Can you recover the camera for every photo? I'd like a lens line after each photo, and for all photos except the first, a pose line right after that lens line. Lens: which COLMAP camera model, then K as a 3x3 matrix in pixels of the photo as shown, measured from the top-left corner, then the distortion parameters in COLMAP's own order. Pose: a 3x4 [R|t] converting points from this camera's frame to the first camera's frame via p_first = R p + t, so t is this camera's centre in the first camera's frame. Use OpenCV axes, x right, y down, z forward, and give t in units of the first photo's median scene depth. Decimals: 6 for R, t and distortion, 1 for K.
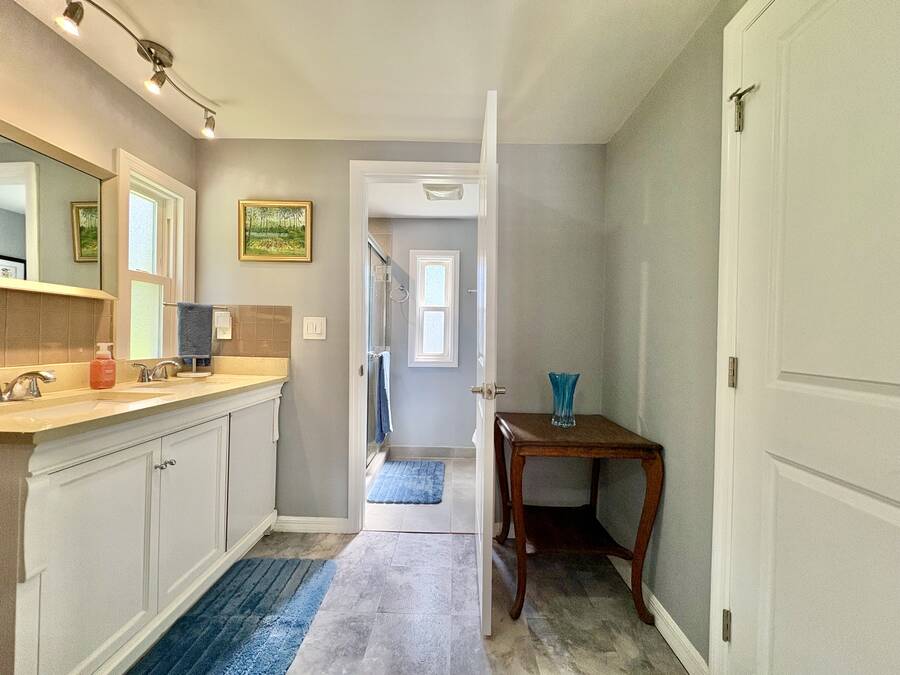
lens RADIAL K [[361.5, 0, 449.4], [0, 361.5, 338.4], [0, 0, 1]] dist [0.000343, -0.000371]
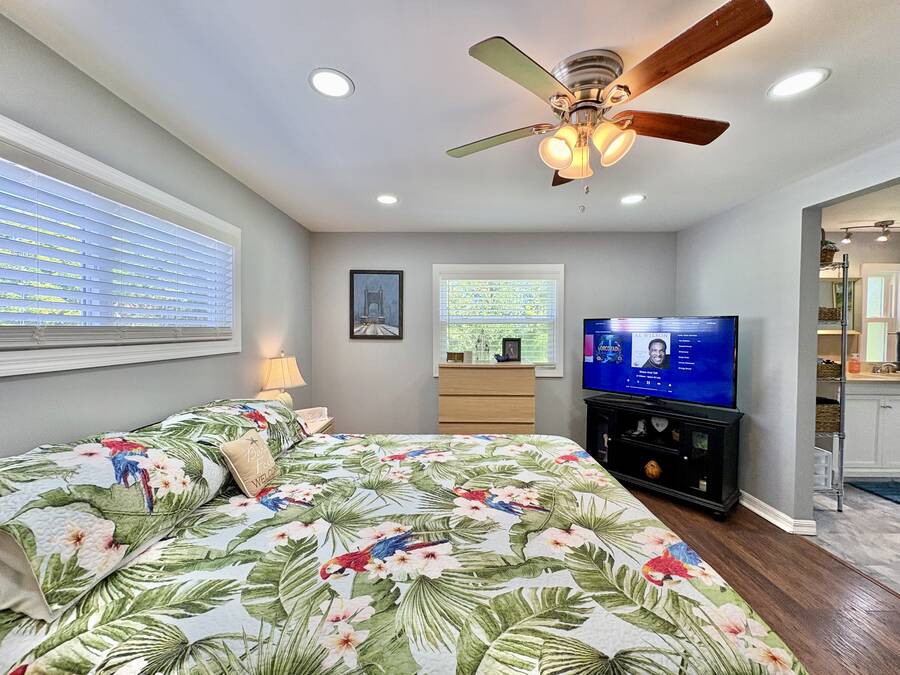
lens RADIAL K [[357.3, 0, 451.0], [0, 357.3, 339.0], [0, 0, 1]] dist [0.000903, 0.000192]
pose [[0.019202, 0.014439, -0.999711, 1.072676], [-0.009119, 0.999857, 0.014266, -0.075167], [0.999774, 0.008843, 0.019331, -1.363304]]
